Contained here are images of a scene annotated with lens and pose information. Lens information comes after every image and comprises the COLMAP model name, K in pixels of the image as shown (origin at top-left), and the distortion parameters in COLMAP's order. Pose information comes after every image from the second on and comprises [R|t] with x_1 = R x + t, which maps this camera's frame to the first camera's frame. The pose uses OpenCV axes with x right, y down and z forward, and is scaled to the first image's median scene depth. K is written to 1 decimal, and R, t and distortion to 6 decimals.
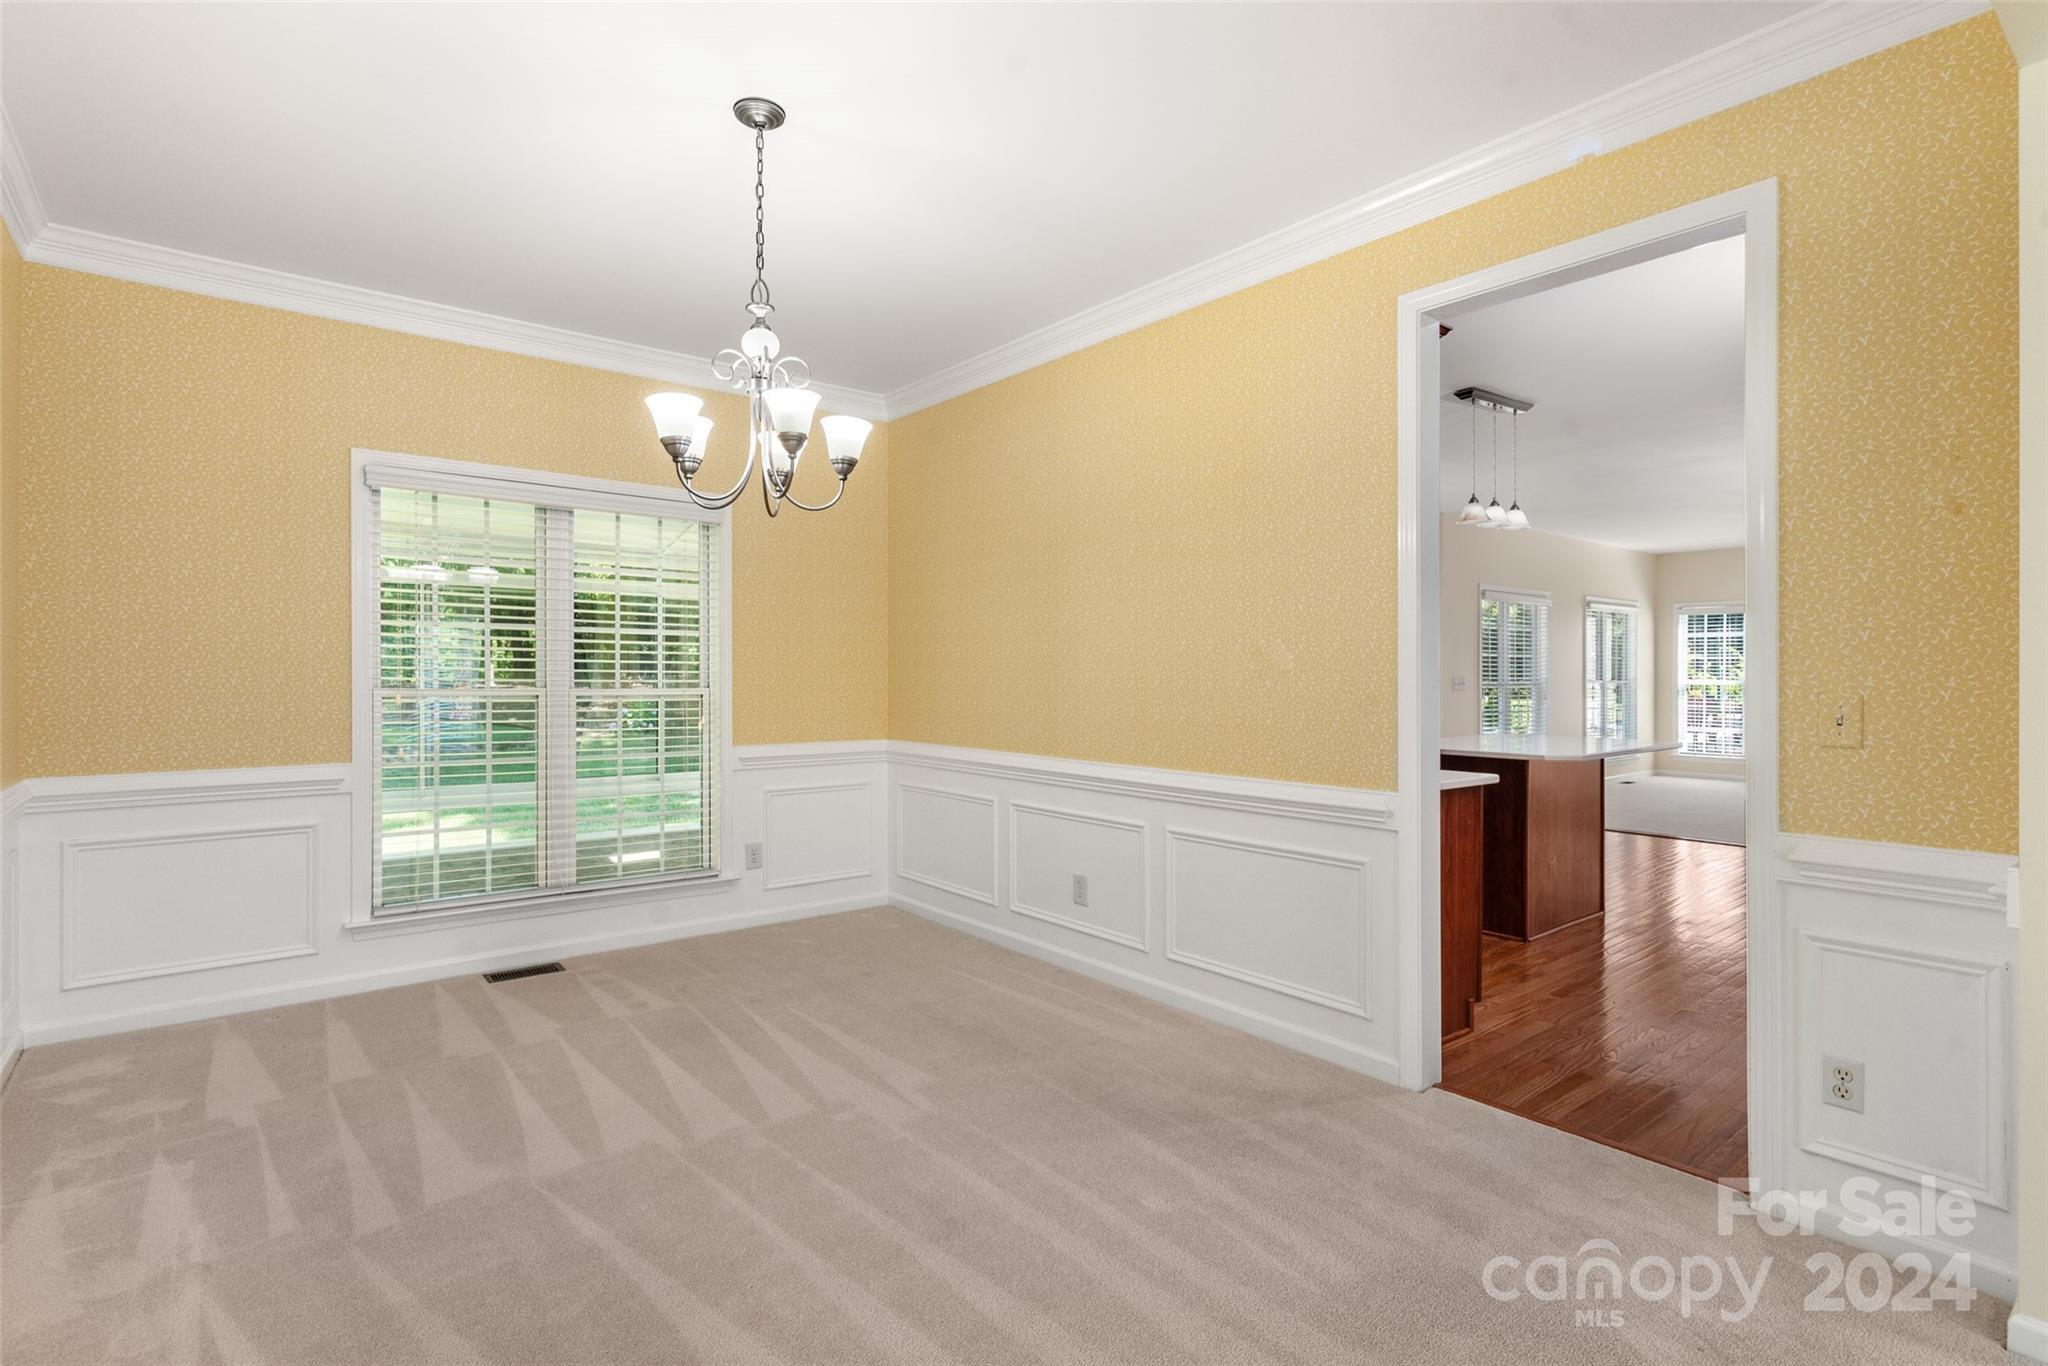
lens RADIAL K [[979.9, 0, 1027.2], [0, 979.9, 668.9], [0, 0, 1]] dist [0.000076, 0.000370]
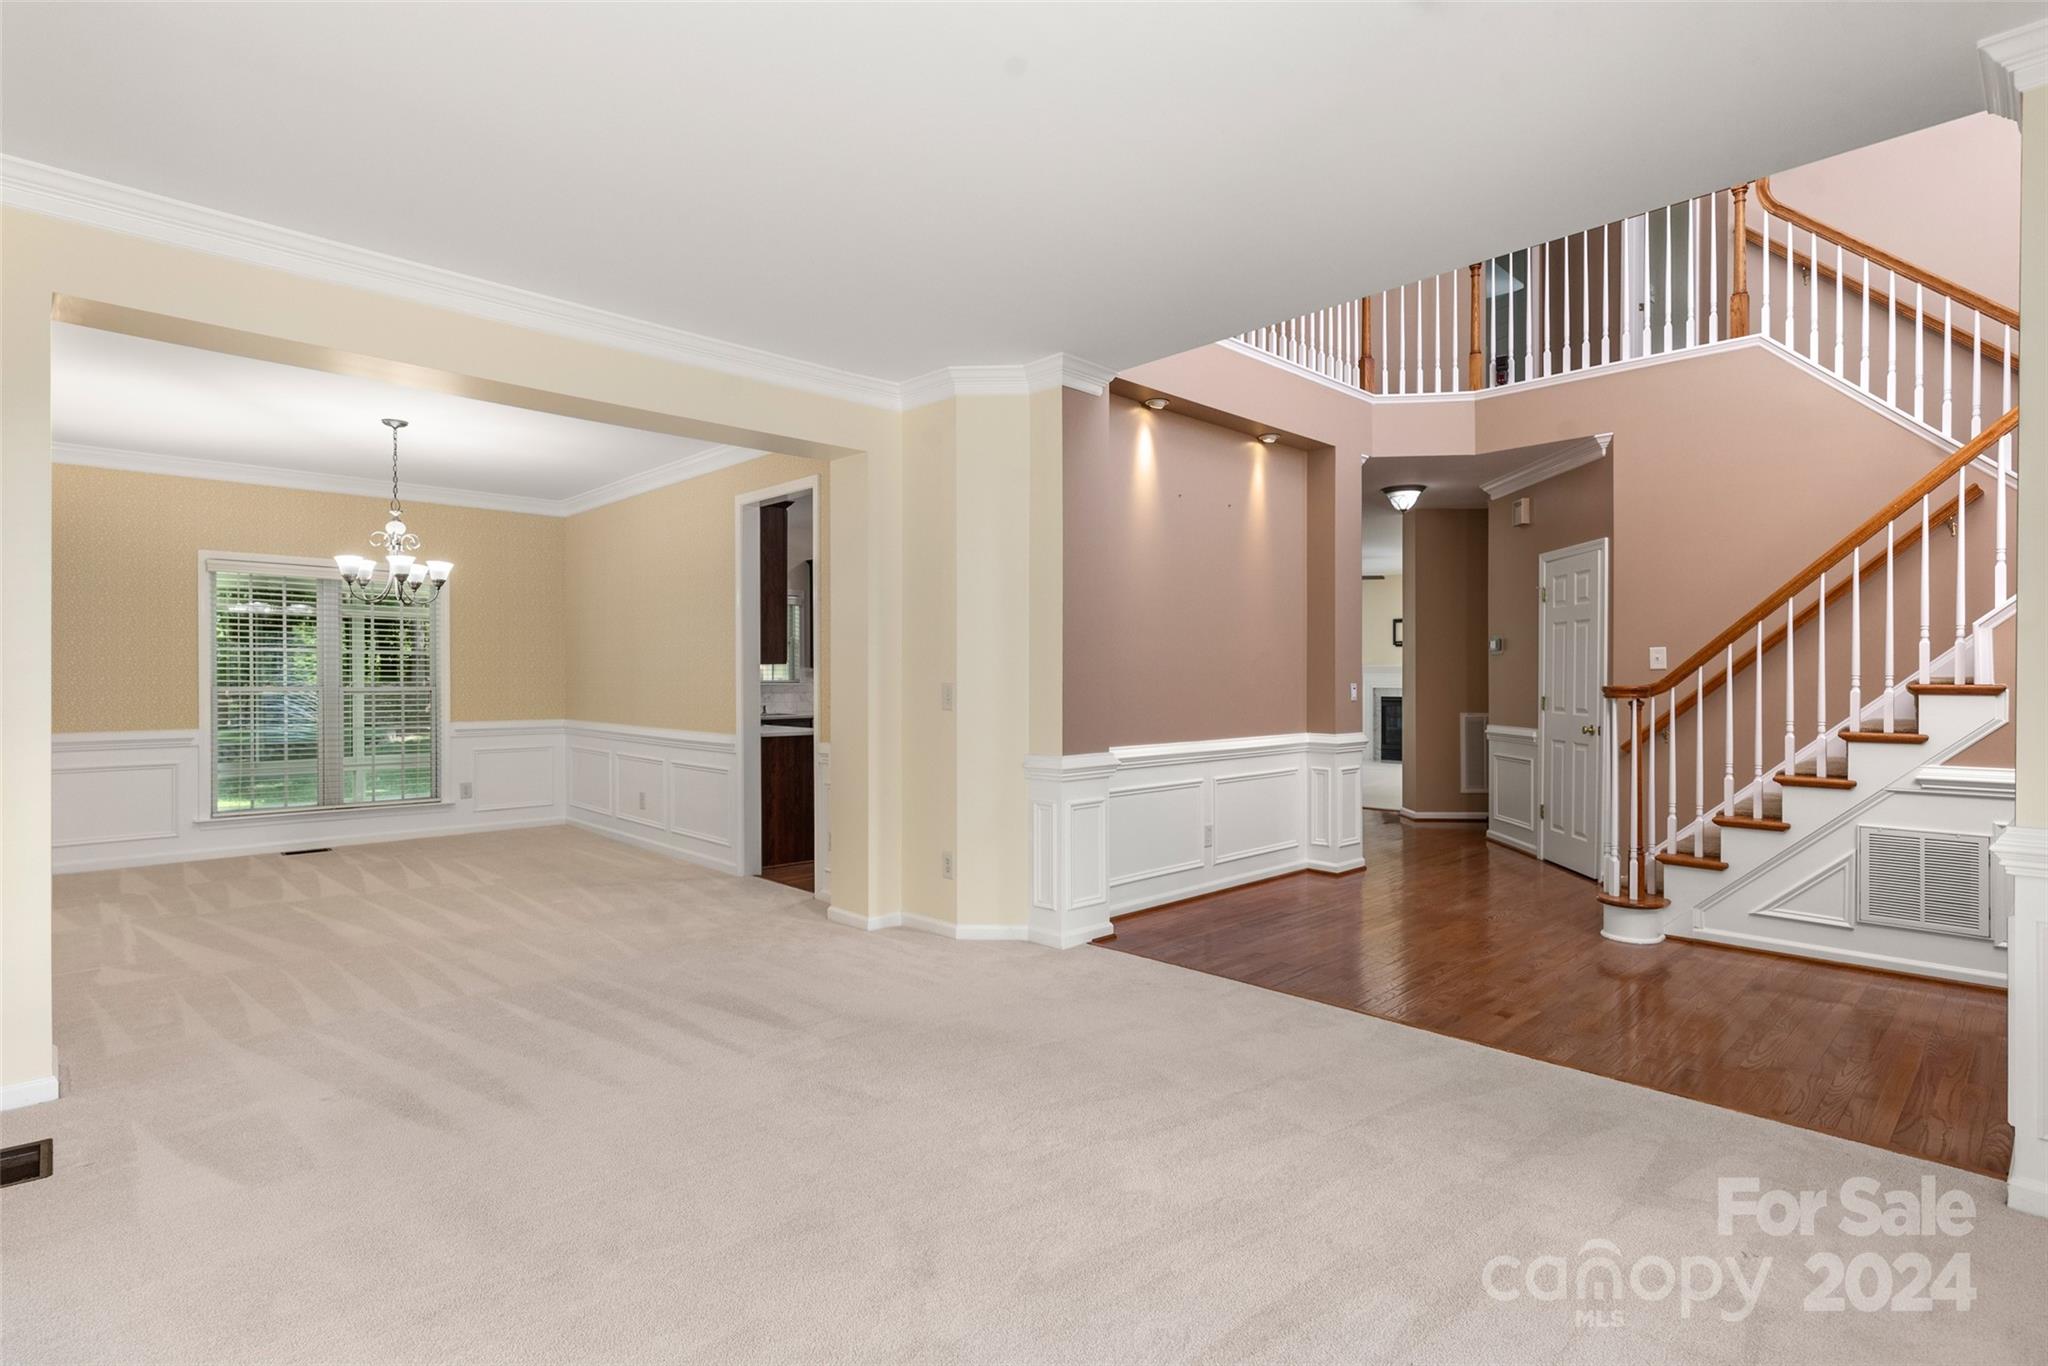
lens RADIAL K [[995.6, 0, 1027.2], [0, 995.6, 675.3], [0, 0, 1]] dist [0.002465, -0.000393]
pose [[0.996504, -0.001654, 0.083525, 0.647490], [0.001193, 0.999984, 0.005568, -0.009056], [-0.083533, -0.005449, 0.996490, -0.915320]]
